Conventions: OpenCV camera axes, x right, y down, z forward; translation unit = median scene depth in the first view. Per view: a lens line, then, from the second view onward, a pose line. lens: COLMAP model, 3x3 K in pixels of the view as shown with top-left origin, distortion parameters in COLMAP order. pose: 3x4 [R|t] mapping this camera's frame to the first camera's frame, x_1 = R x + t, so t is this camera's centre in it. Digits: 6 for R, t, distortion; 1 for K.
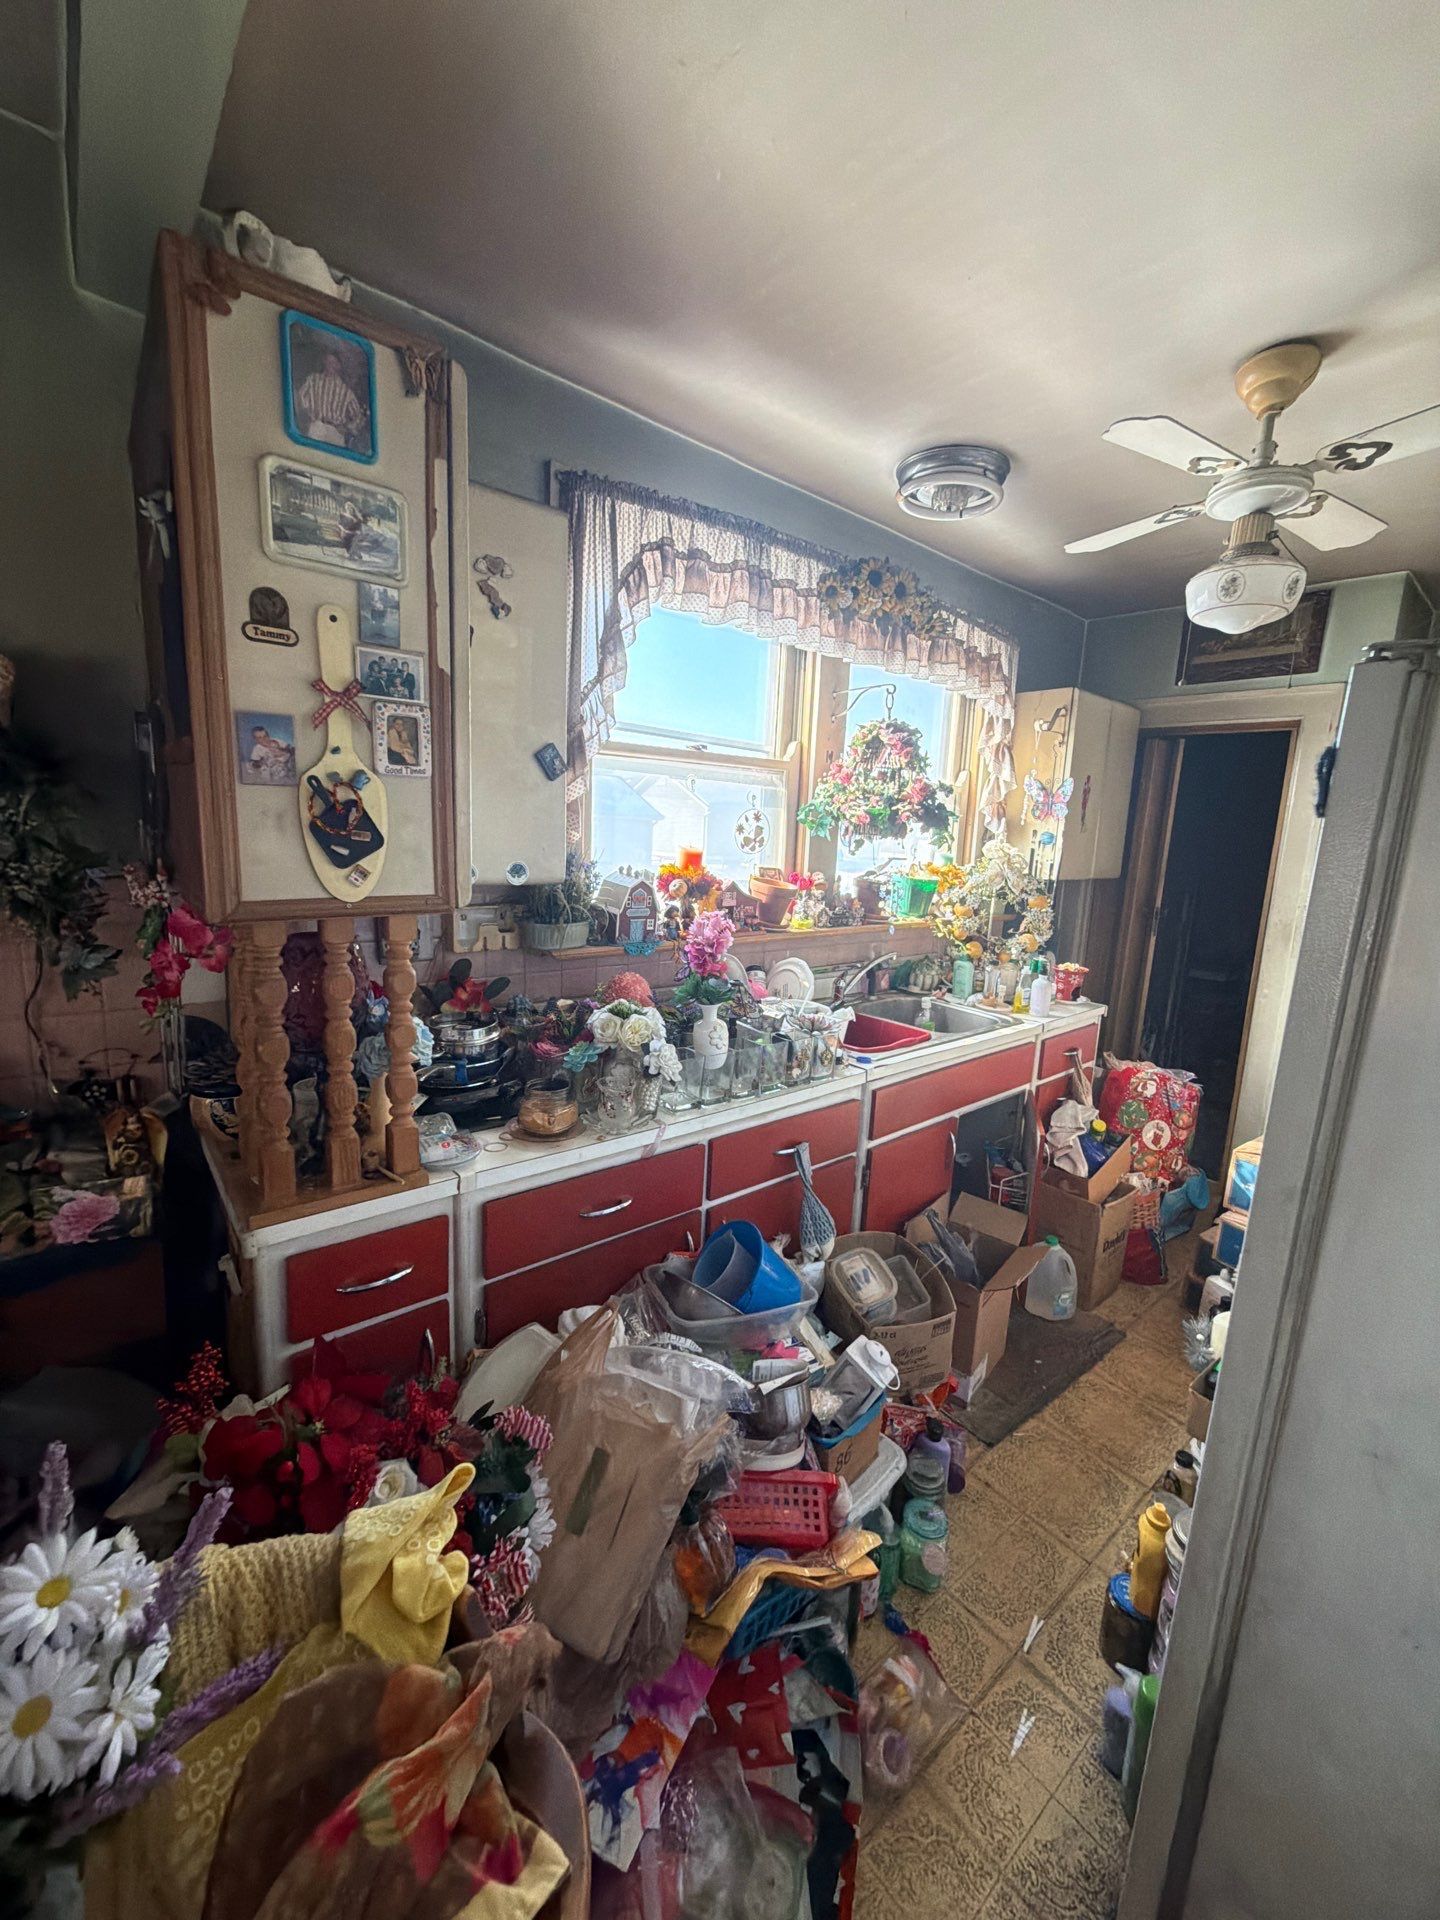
lens RADIAL K [[762.2, 0, 714.6], [0, 762.2, 957.8], [0, 0, 1]] dist [0.001761, 0.000067]
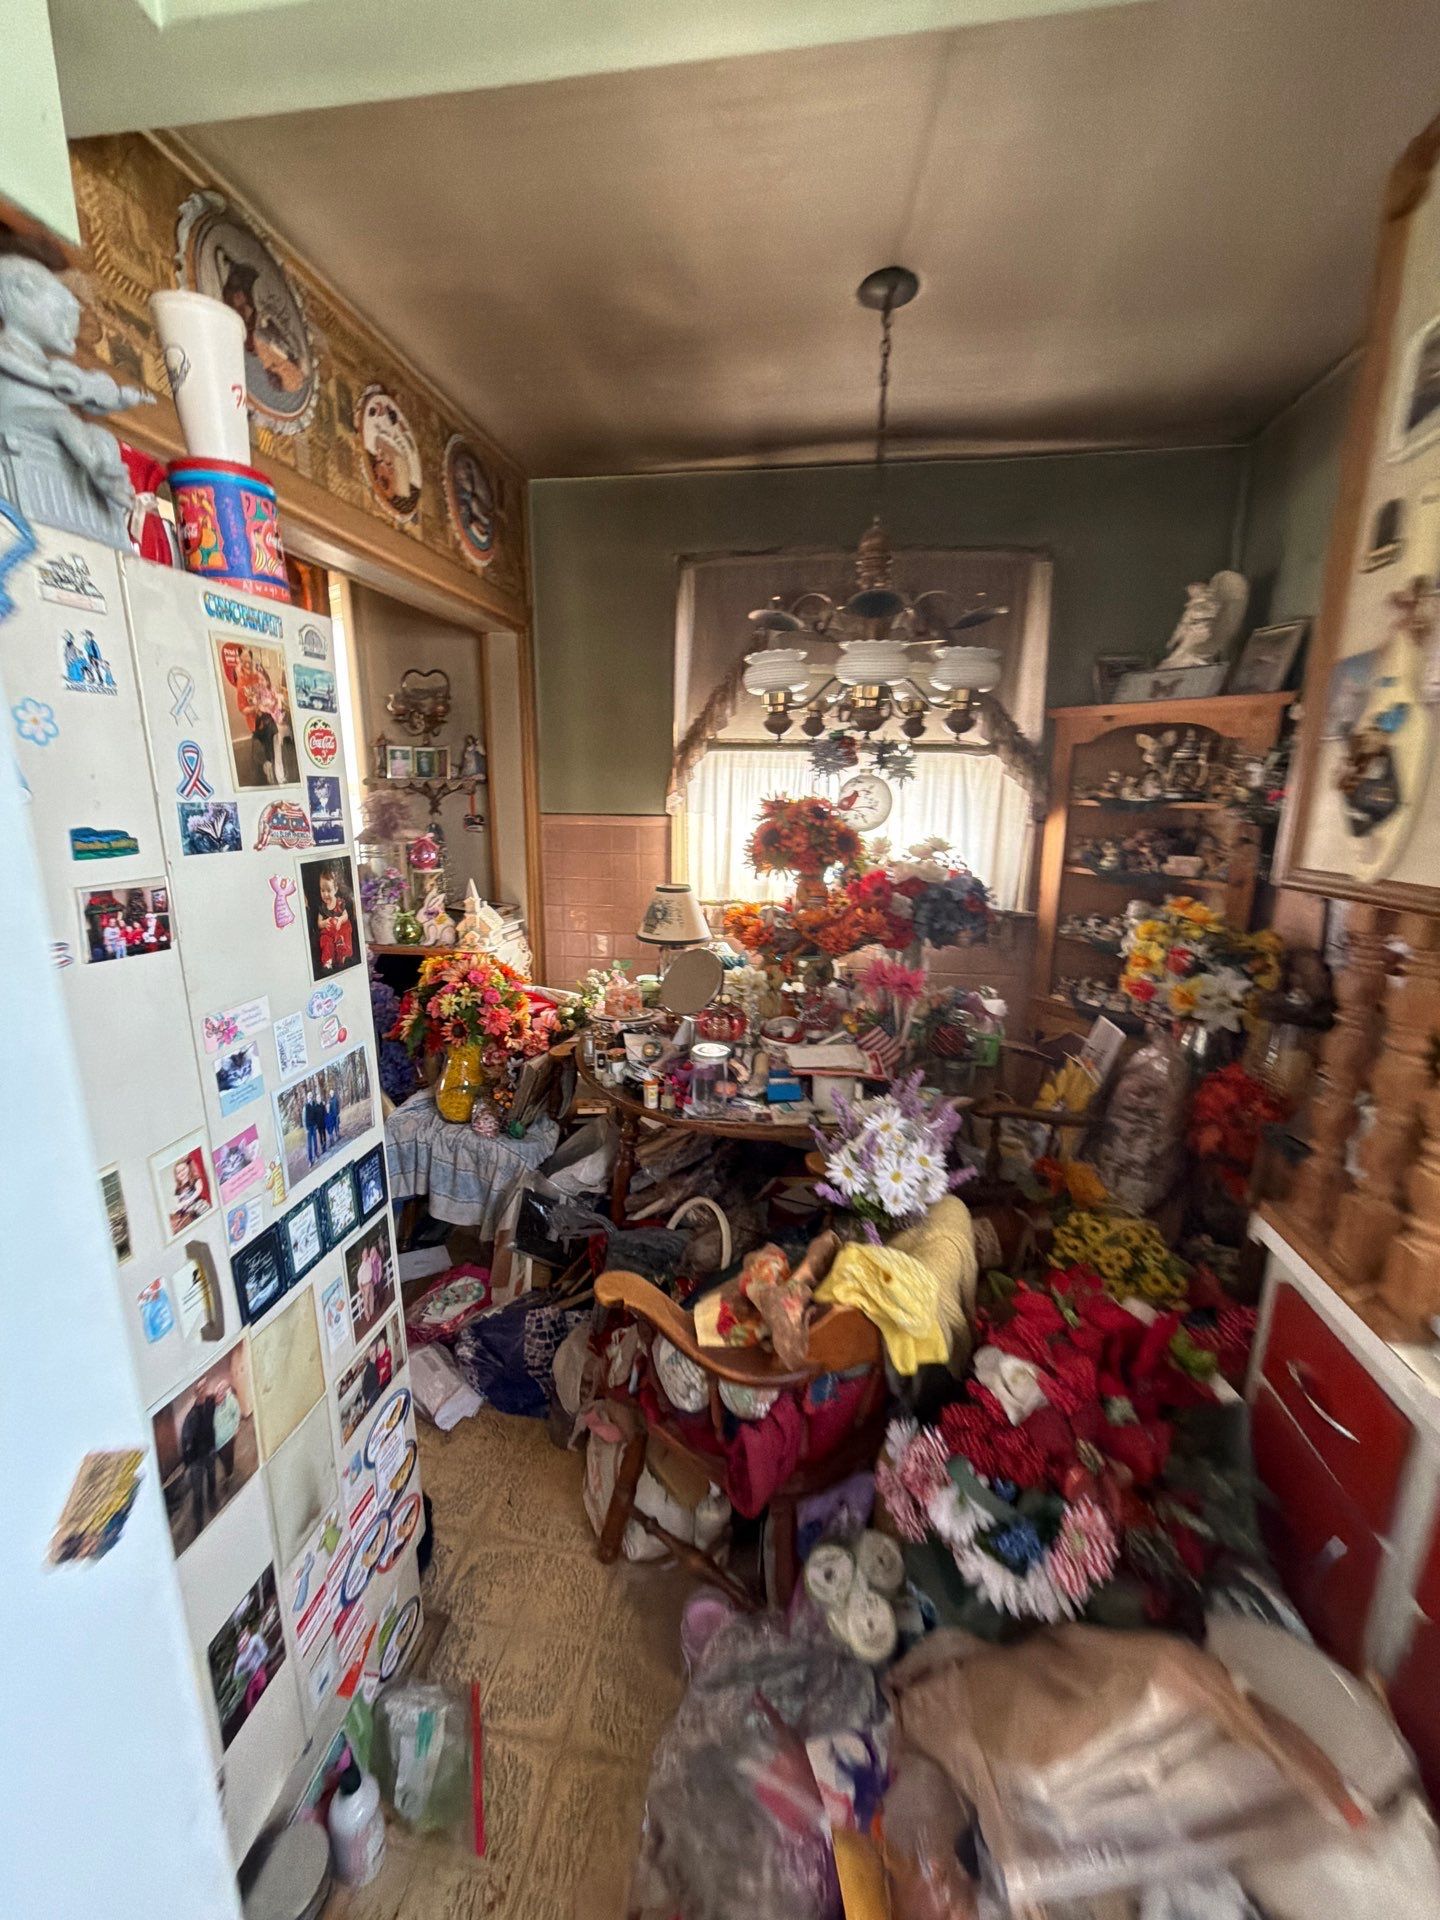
lens RADIAL K [[762.2, 0, 719.8], [0, 762.2, 959.1], [0, 0, 1]] dist [0.001761, 0.000067]
pose [[-0.748019, 0.101512, -0.655868, 0.525041], [-0.154754, 0.934314, 0.321106, -0.154004], [0.645383, 0.341691, -0.683175, 1.182011]]
